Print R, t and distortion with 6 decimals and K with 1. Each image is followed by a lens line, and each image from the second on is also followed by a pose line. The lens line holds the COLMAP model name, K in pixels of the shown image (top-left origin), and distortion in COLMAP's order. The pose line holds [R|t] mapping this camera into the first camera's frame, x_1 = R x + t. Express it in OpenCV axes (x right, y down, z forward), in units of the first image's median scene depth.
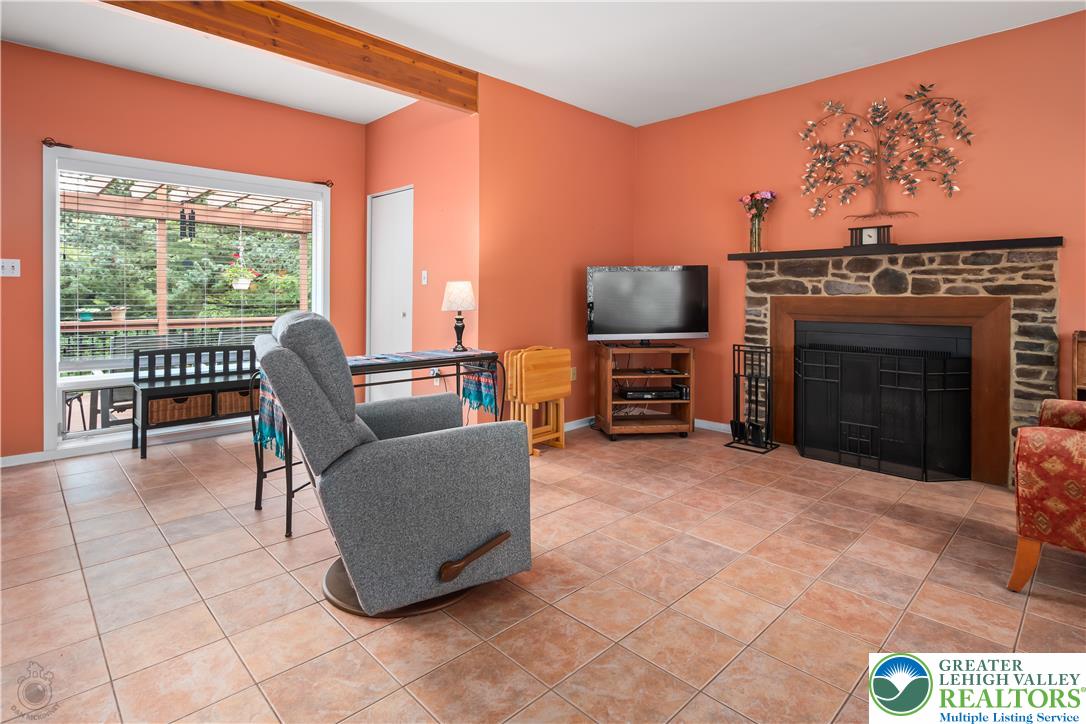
lens RADIAL K [[547.0, 0, 534.0], [0, 547.0, 298.6], [0, 0, 1]] dist [-0.000910, 0.001311]
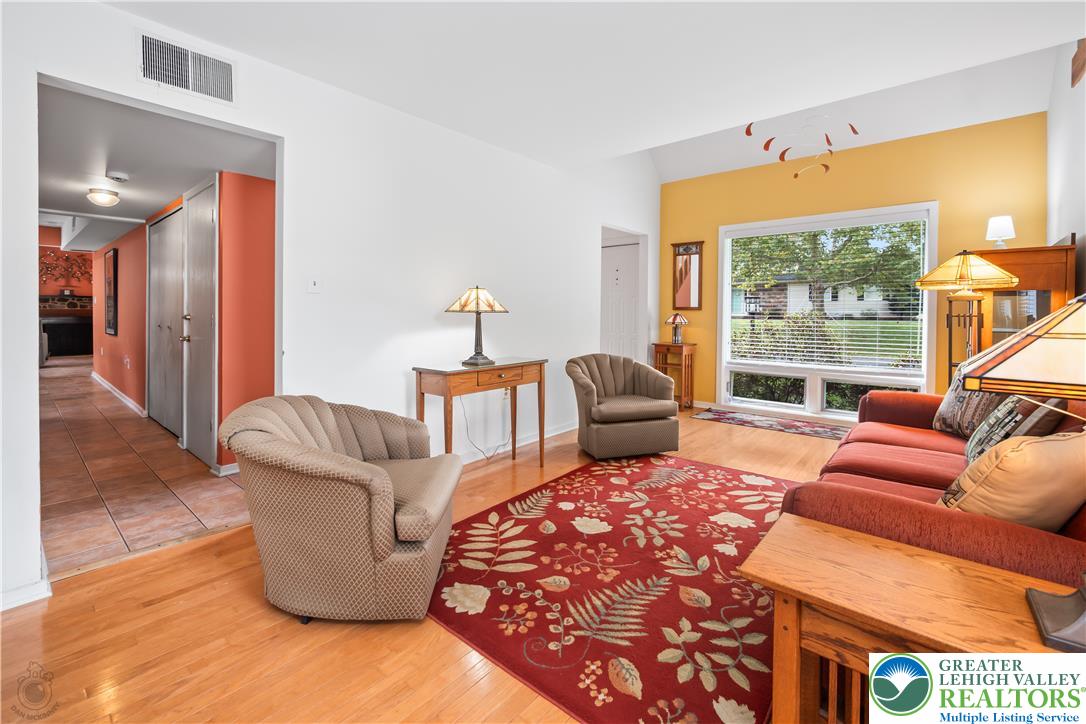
lens RADIAL K [[462.4, 0, 542.1], [0, 462.4, 317.2], [0, 0, 1]] dist [-0.003392, 0.001636]
pose [[-0.099192, -0.011489, 0.995002, -2.775143], [0.005988, 0.999908, 0.012143, 0.032602], [-0.995050, 0.007162, -0.099114, -1.850785]]
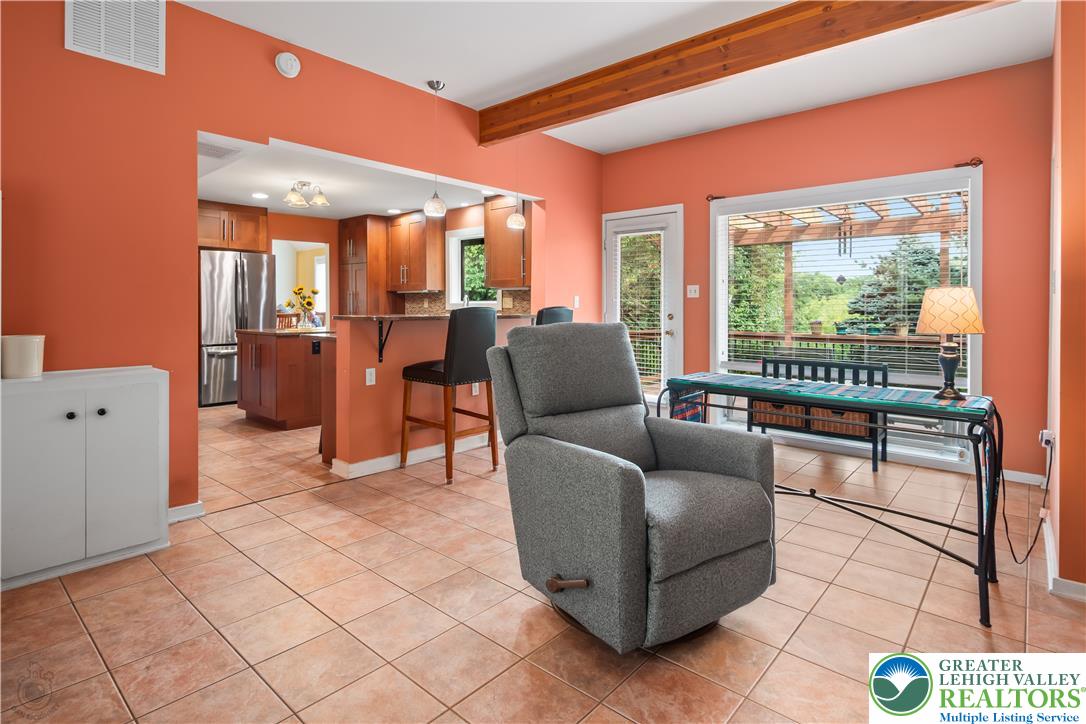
lens RADIAL K [[547.0, 0, 536.8], [0, 547.0, 311.1], [0, 0, 1]] dist [-0.000910, 0.001311]
pose [[0.088125, -0.000867, -0.996109, 0.437995], [-0.010595, 0.999942, -0.001808, 0.001760], [0.996053, 0.010713, 0.088110, 0.456816]]
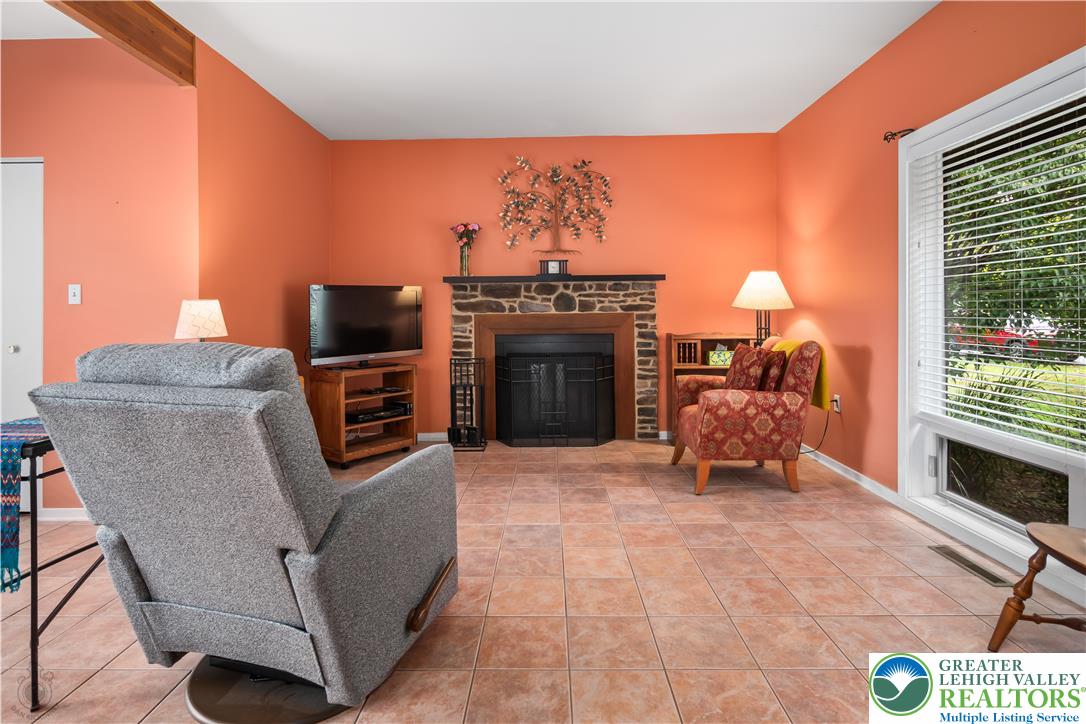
lens RADIAL K [[547.0, 0, 535.1], [0, 547.0, 311.0], [0, 0, 1]] dist [-0.000910, 0.001311]
pose [[0.708840, -0.007895, 0.705325, -0.340935], [0.017850, 0.999818, -0.006748, -0.002192], [-0.705143, 0.017373, 0.708852, 0.108416]]
